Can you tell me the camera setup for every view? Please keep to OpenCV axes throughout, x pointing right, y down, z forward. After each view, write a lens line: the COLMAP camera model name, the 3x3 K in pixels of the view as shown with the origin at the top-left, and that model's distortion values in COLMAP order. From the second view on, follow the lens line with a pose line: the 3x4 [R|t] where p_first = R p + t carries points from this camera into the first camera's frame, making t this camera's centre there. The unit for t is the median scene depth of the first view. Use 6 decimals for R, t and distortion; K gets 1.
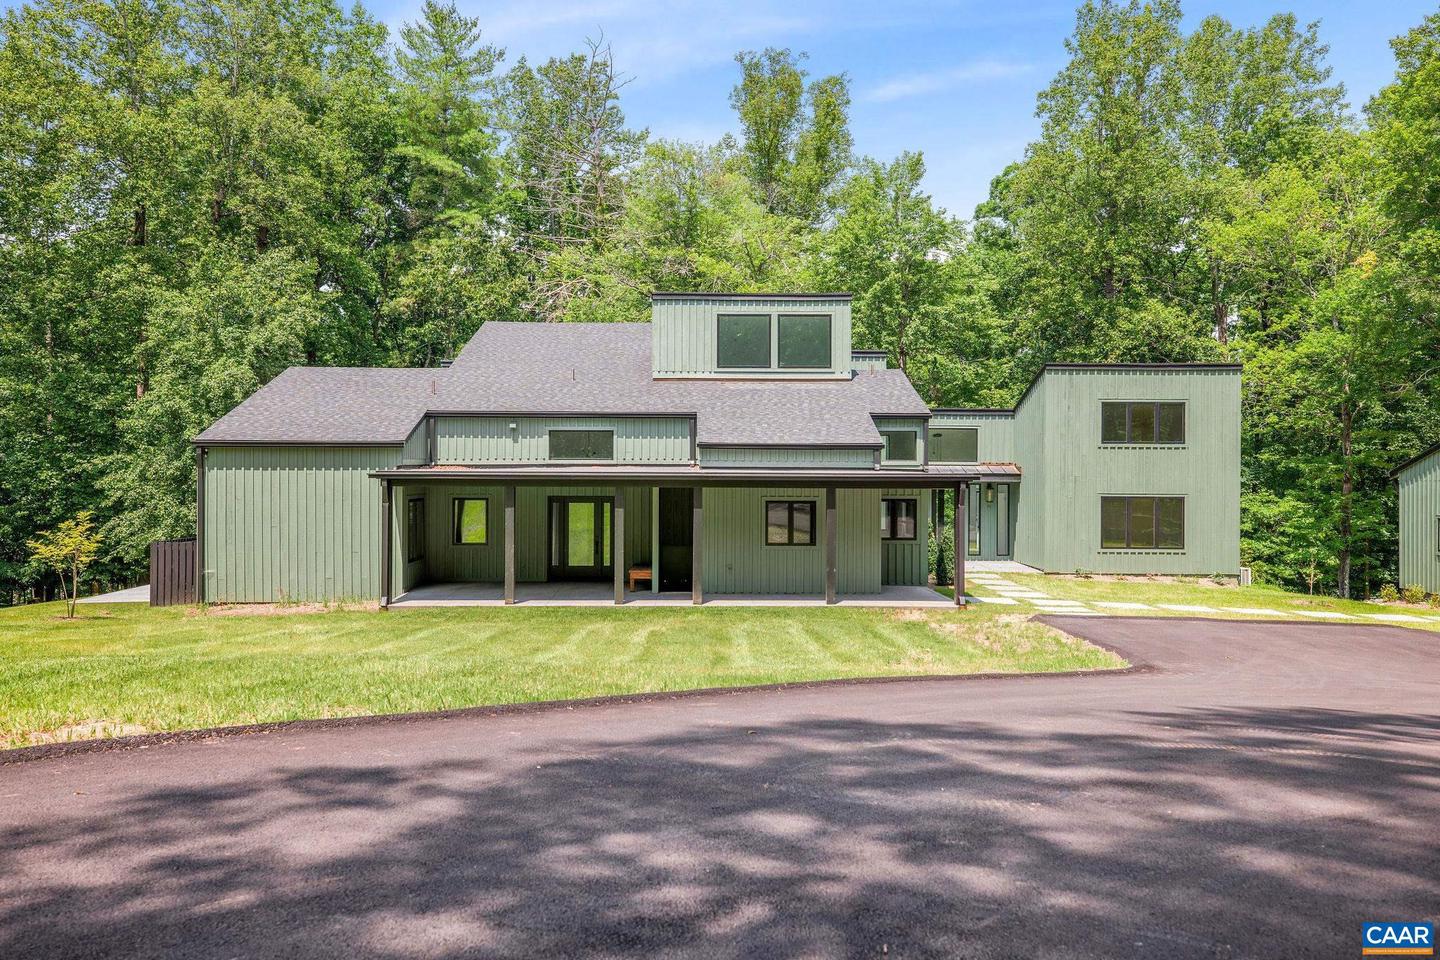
lens RADIAL K [[1188.1, 0, 719.4], [0, 1188.1, 475.6], [0, 0, 1]] dist [0.055649, 0.018392]
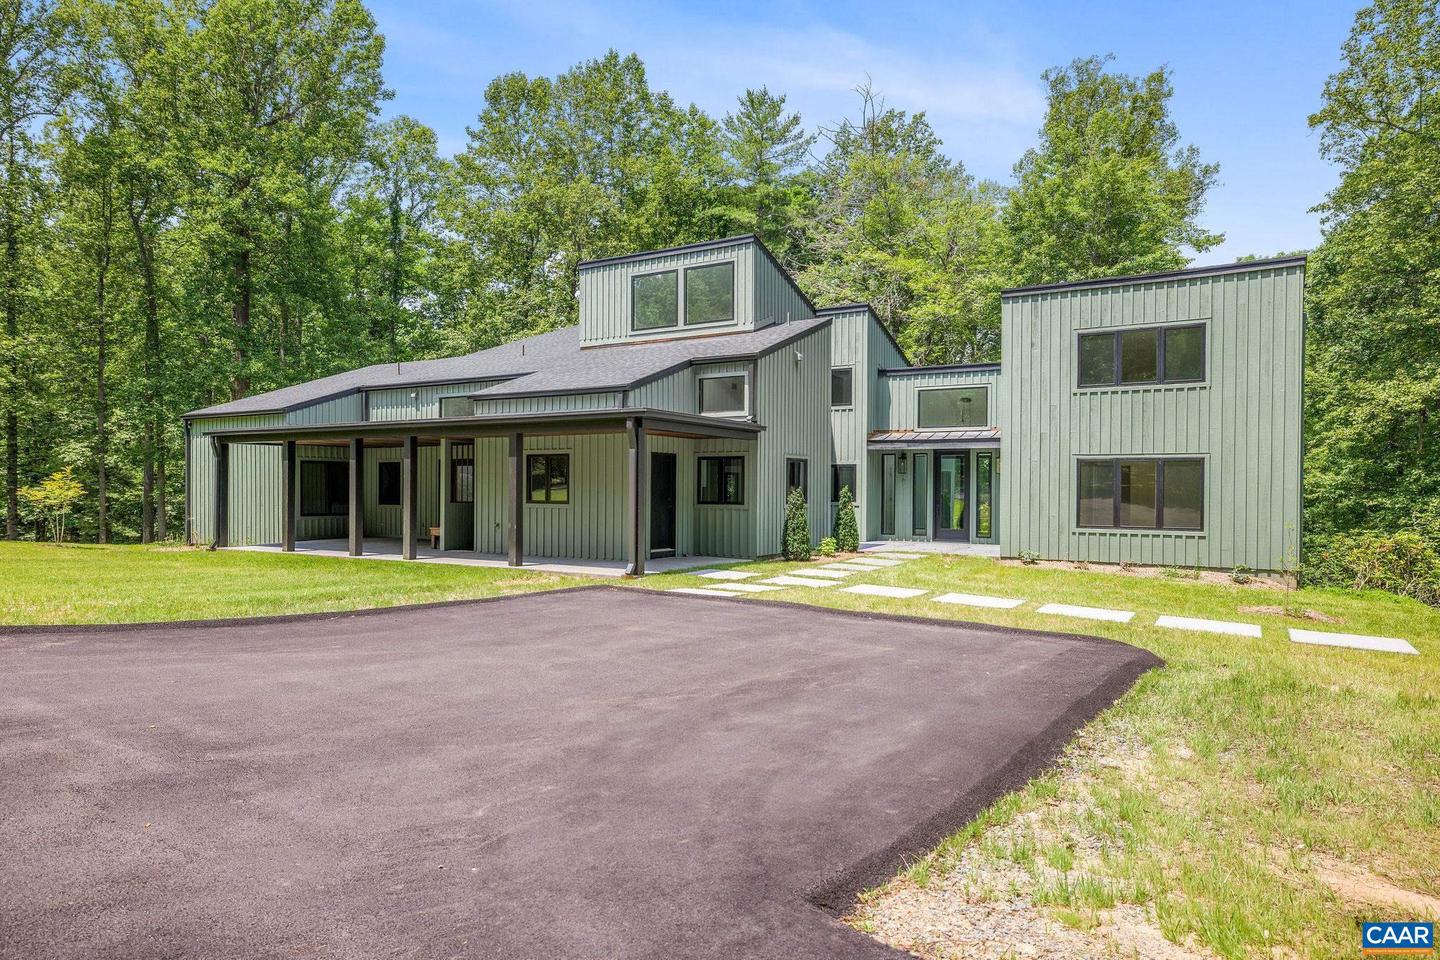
lens RADIAL K [[902.3, 0, 727.4], [0, 902.3, 492.7], [0, 0, 1]] dist [0.007314, 0.002878]
pose [[0.841201, 0.000339, -0.540722, 0.462105], [-0.005411, 0.999955, -0.007790, 0.046644], [0.540695, 0.009479, 0.841165, 0.419728]]
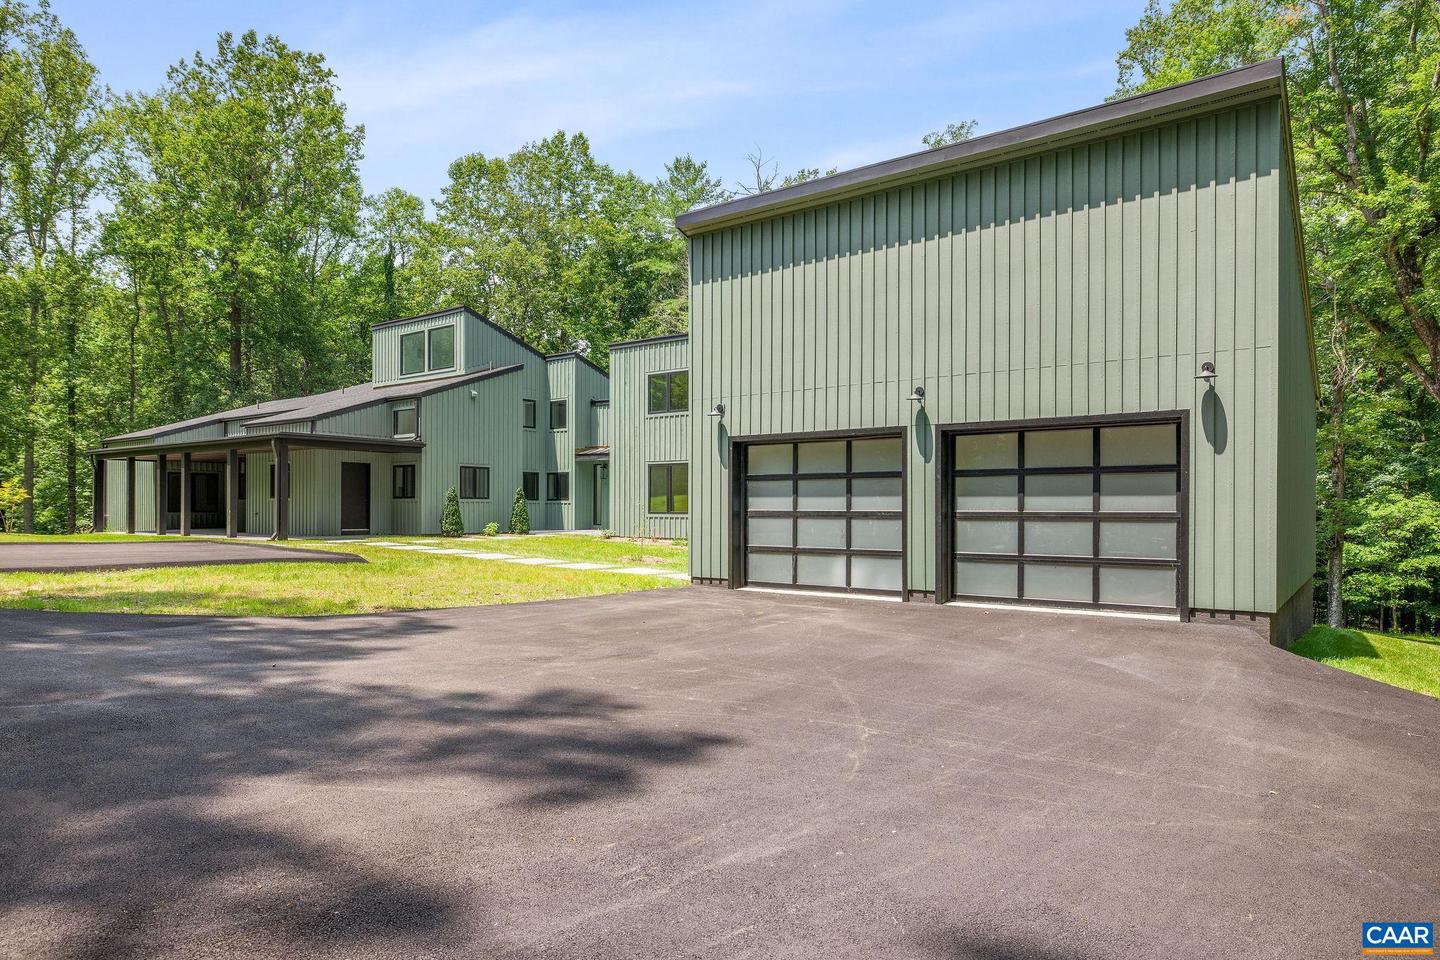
lens RADIAL K [[831.4, 0, 707.6], [0, 831.4, 480.8], [0, 0, 1]] dist [0.020704, 0.001124]
pose [[0.793010, -0.017737, -0.608951, 0.841339], [-0.003832, 0.999411, -0.034101, 0.059084], [0.609197, 0.029376, 0.792474, 0.467491]]
